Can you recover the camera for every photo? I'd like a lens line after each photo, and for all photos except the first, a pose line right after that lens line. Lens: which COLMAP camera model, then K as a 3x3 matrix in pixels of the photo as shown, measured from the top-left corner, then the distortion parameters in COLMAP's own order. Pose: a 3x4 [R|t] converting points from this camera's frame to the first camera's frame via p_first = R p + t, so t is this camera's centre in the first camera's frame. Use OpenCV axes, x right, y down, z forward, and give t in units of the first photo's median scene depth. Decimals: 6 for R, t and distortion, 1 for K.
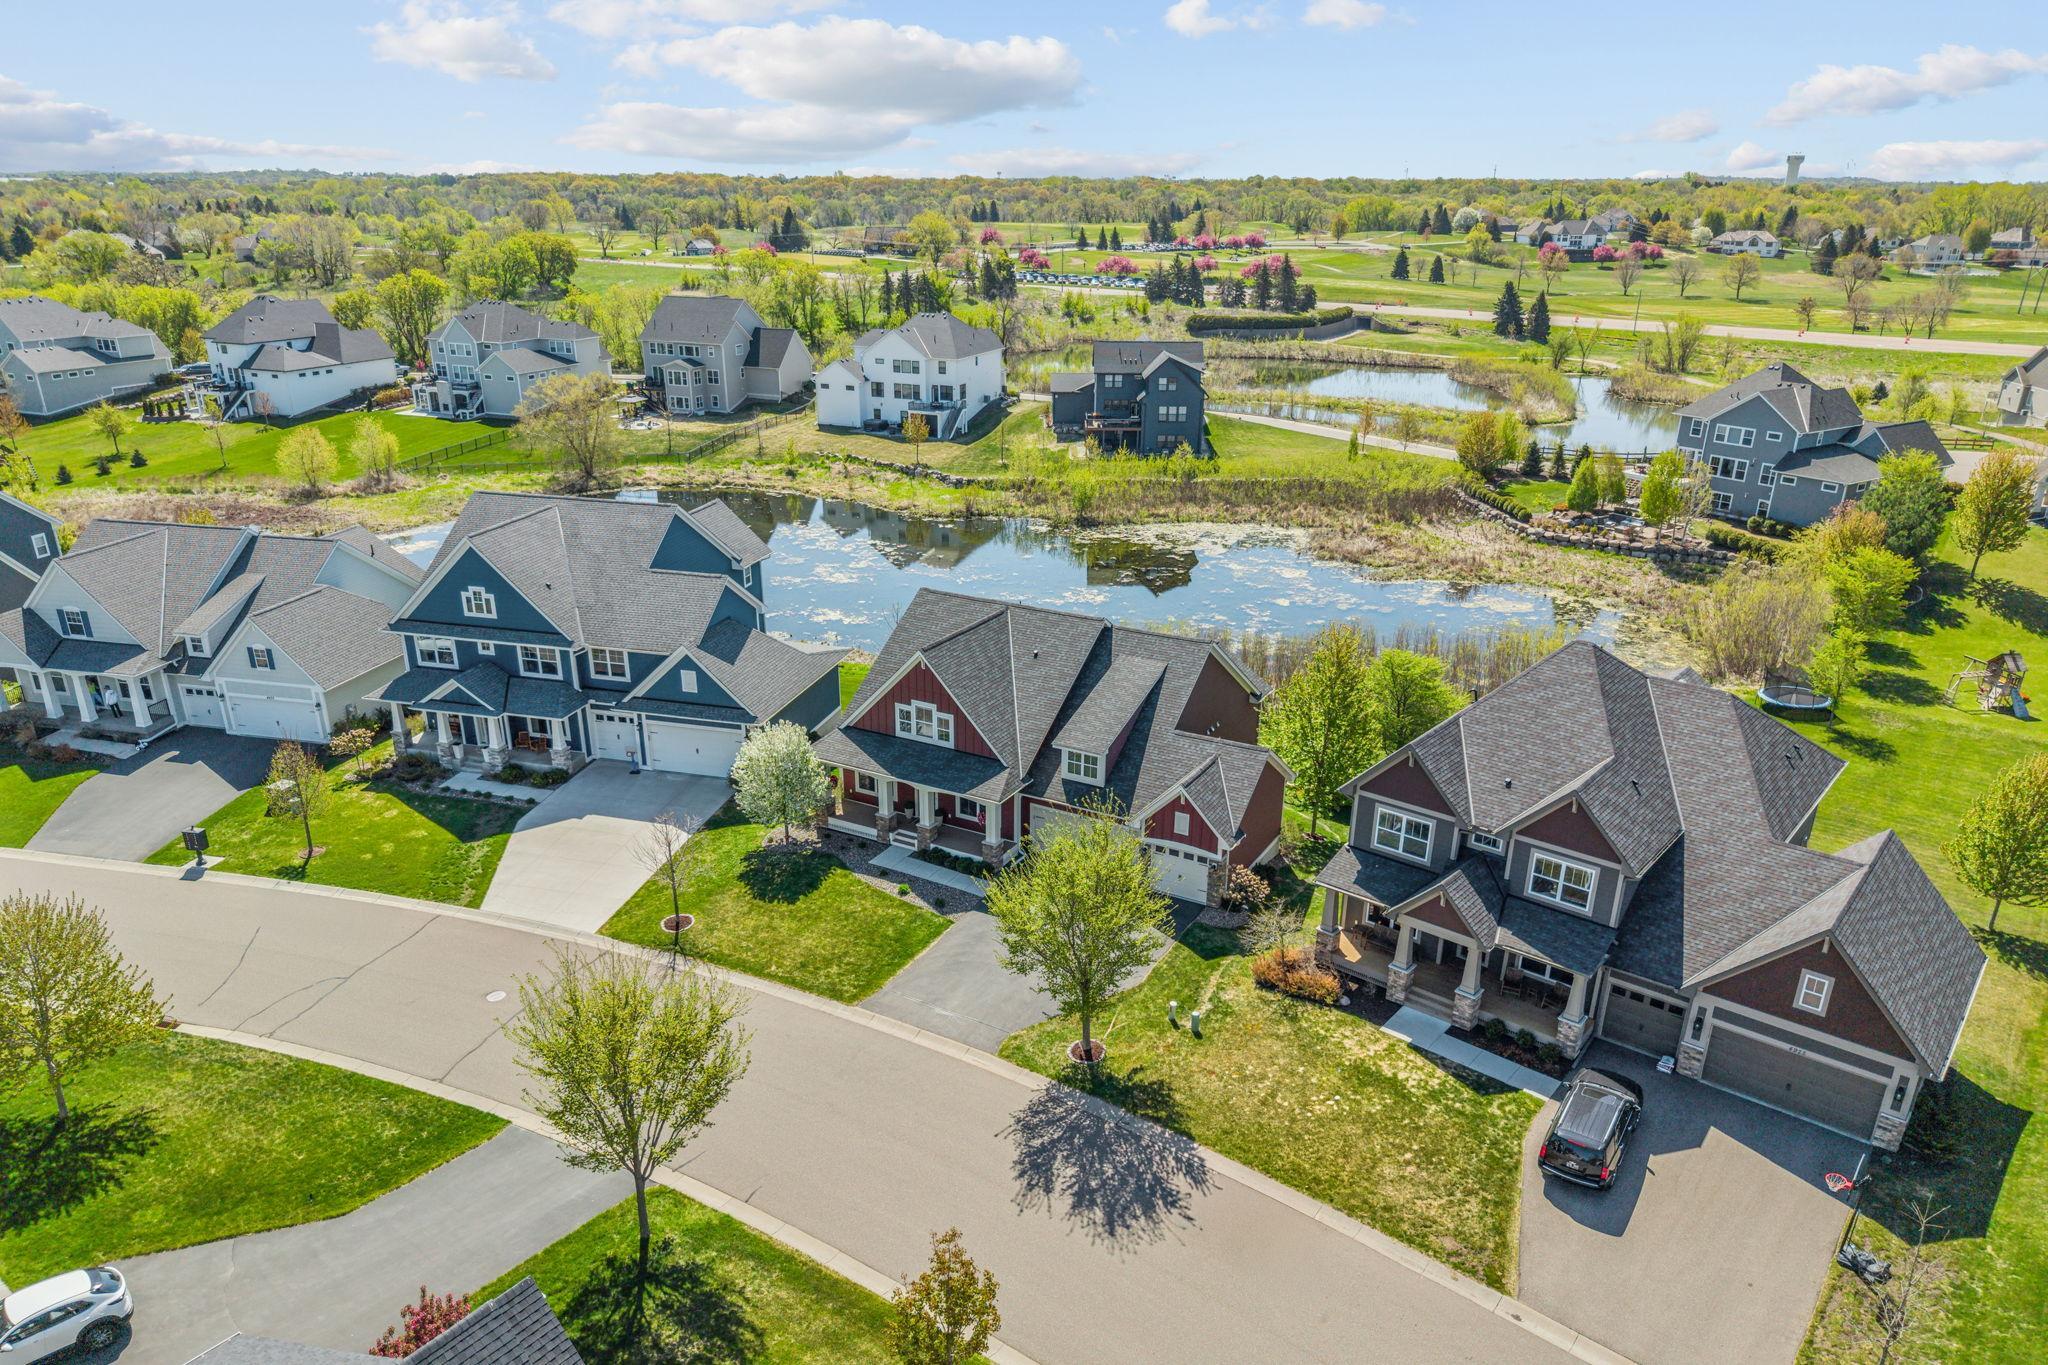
lens RADIAL K [[1322.6, 0, 1022.9], [0, 1322.6, 755.9], [0, 0, 1]] dist [0.079268, -0.157963]
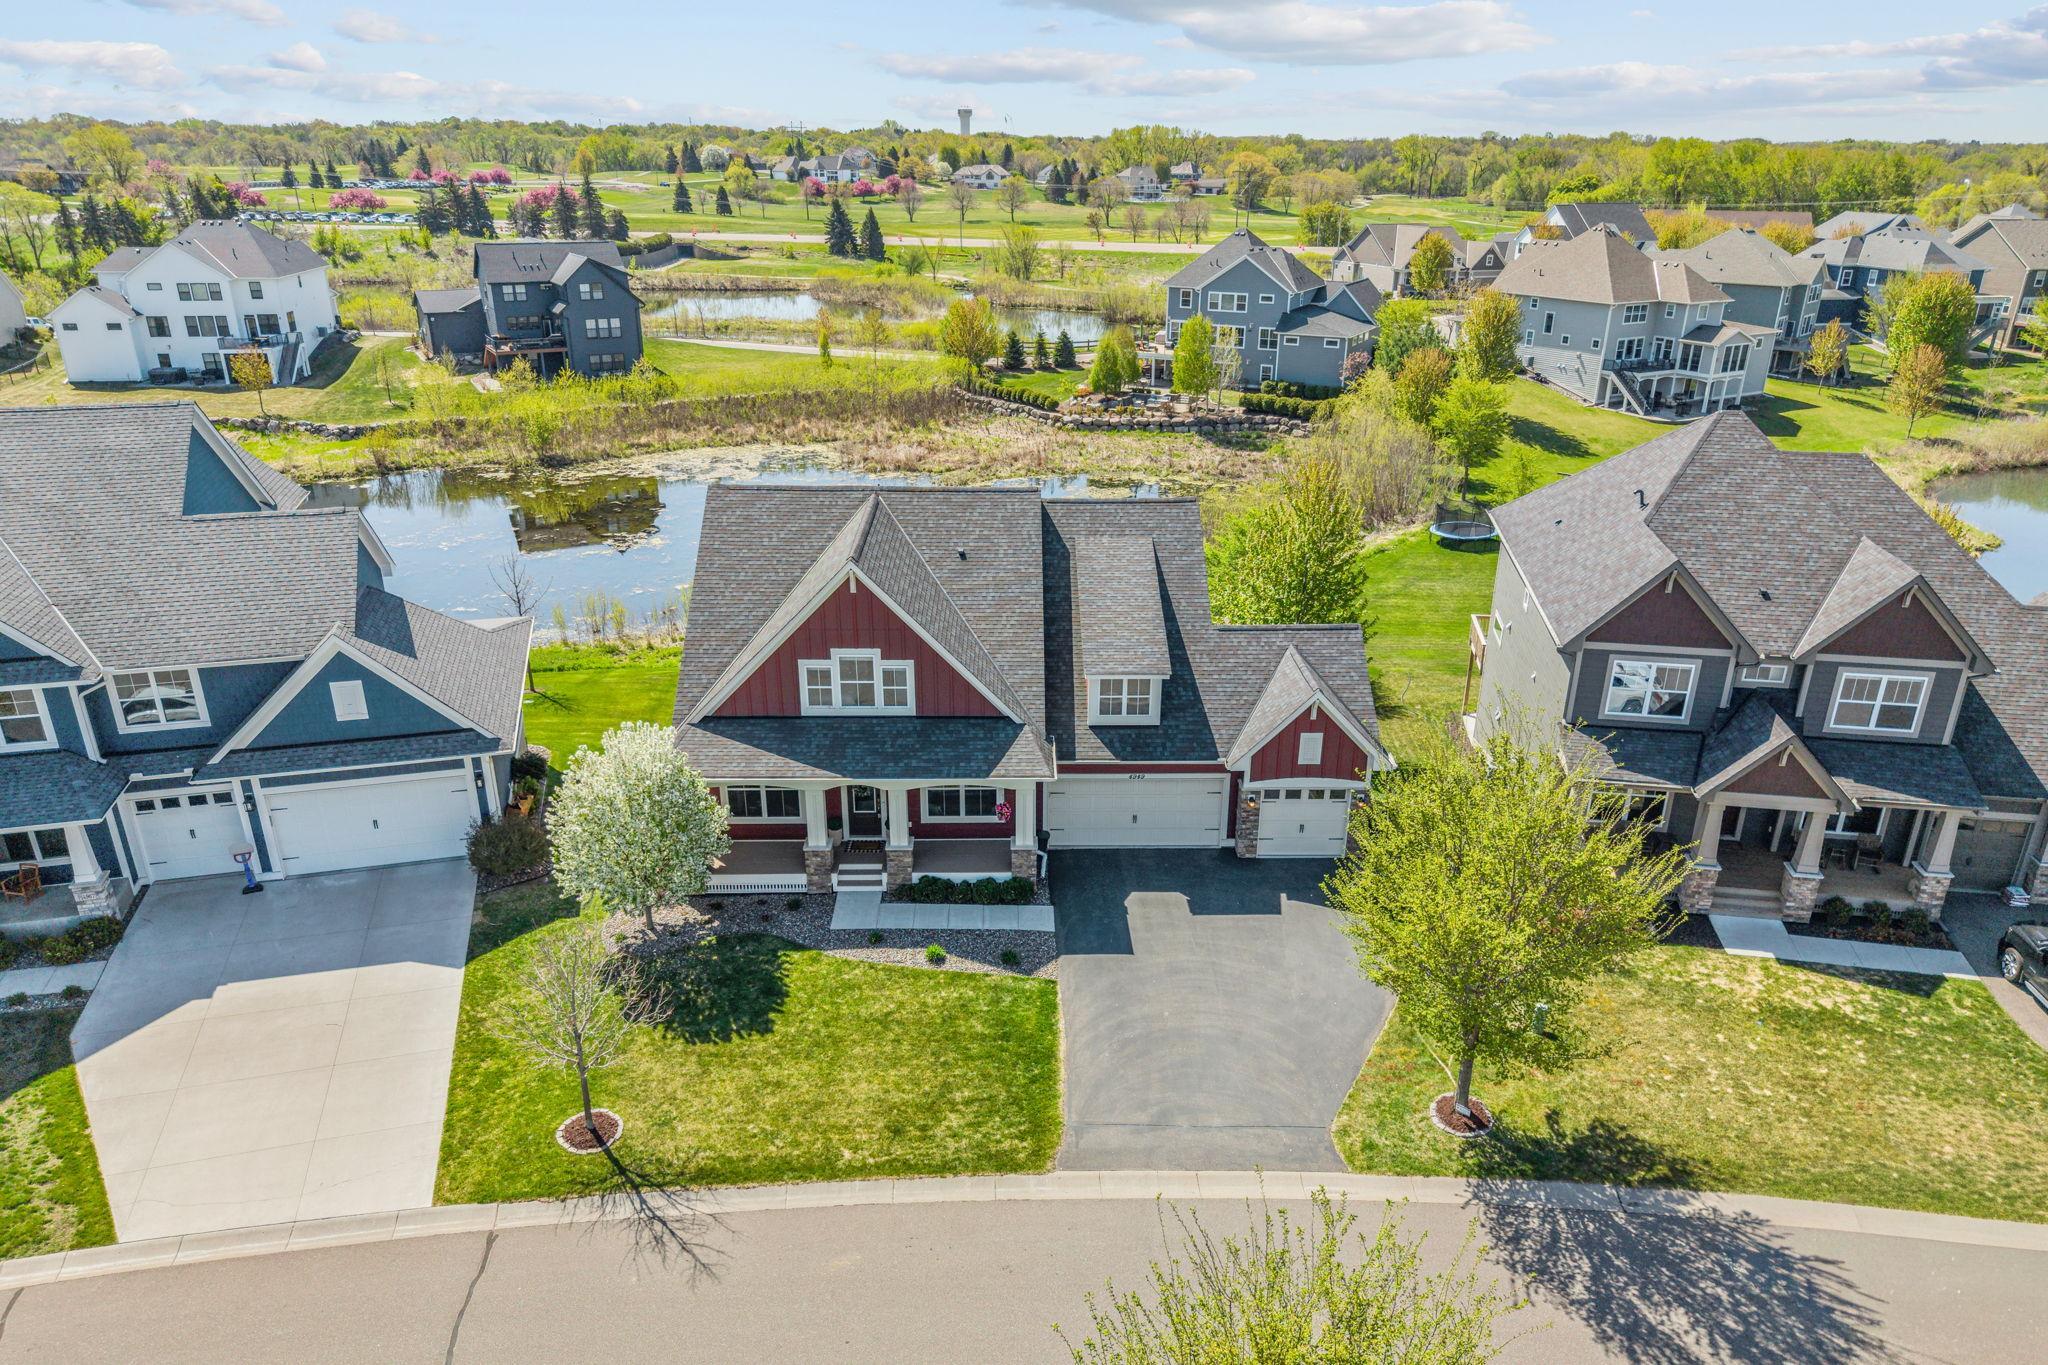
lens RADIAL K [[1373.2, 0, 1023.8], [0, 1373.2, 754.7], [0, 0, 1]] dist [0.026770, -0.032370]
pose [[0.862959, -0.203028, 0.462689, -0.146688], [0.195192, 0.978585, 0.065352, -0.009092], [-0.466049, 0.033917, 0.884108, 0.193671]]
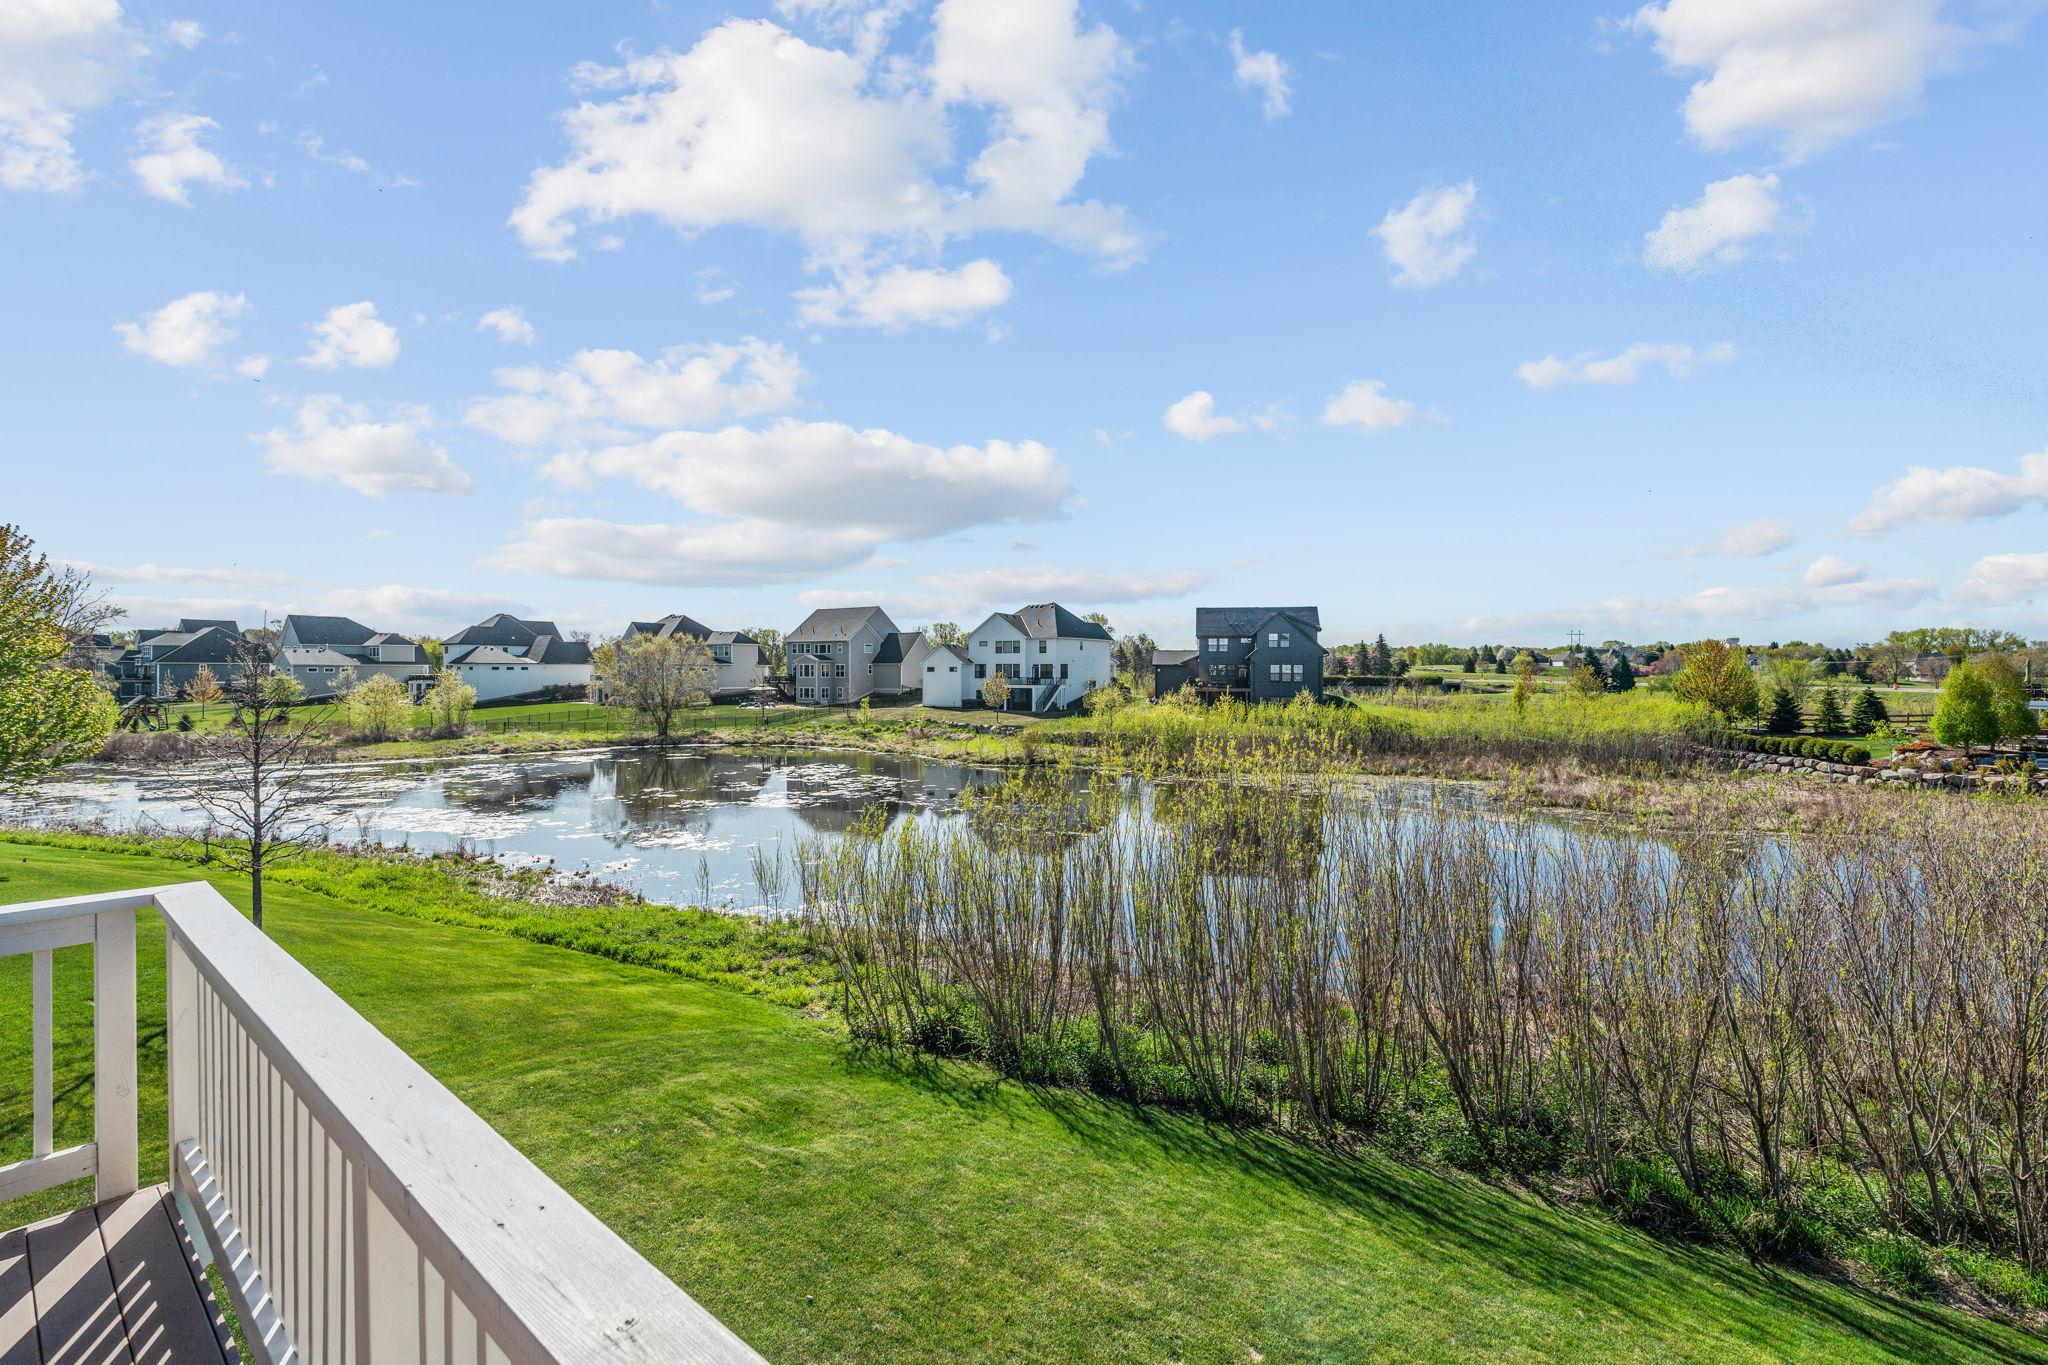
lens RADIAL K [[905.0, 0, 1024.0], [0, 905.0, 682.5], [0, 0, 1]] dist [0.000495, -0.000042]
pose [[0.984058, -0.001824, -0.177836, 0.065721], [-0.064715, 0.927722, -0.367619, -0.029680], [0.165653, 0.373268, 0.912814, 0.582642]]
